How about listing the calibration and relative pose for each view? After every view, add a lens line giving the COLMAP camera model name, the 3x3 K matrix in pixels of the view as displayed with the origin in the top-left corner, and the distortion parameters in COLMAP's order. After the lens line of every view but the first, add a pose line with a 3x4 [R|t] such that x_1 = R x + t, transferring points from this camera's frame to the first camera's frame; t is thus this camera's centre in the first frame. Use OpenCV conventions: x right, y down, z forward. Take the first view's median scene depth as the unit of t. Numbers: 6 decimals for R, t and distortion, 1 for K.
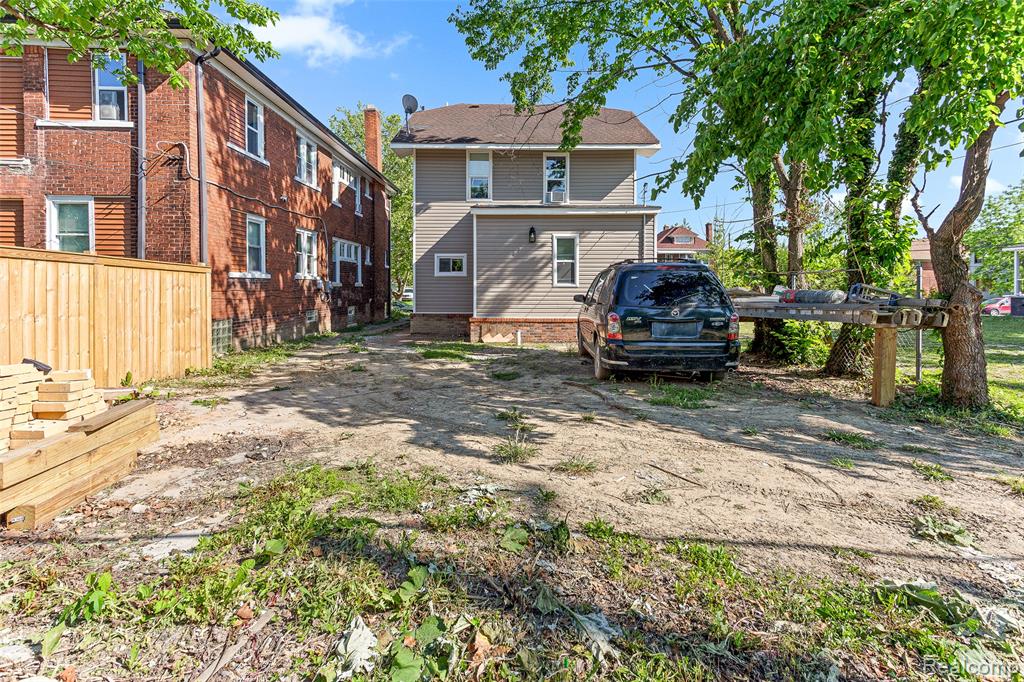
lens RADIAL K [[489.6, 0, 515.2], [0, 489.6, 314.1], [0, 0, 1]] dist [0.034937, 0.000156]
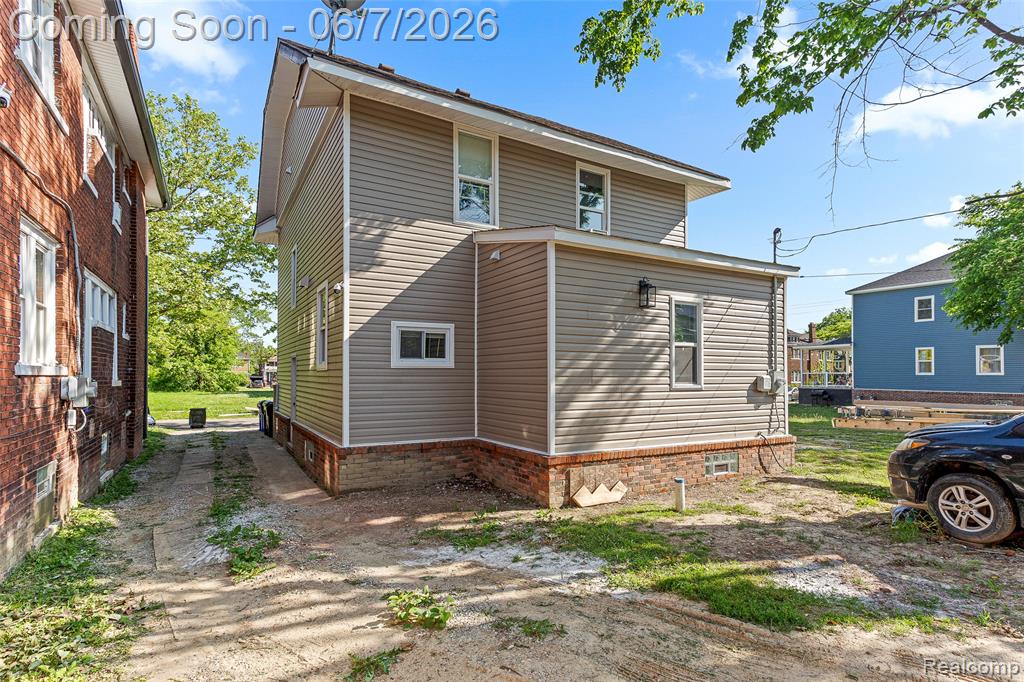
lens RADIAL K [[506.2, 0, 511.9], [0, 506.2, 383.8], [0, 0, 1]] dist [0.002456, 0.000219]
pose [[0.841411, -0.015151, 0.540183, -0.384525], [0.030691, 0.999333, -0.019776, -0.055129], [-0.539524, 0.033219, 0.841315, 0.600124]]
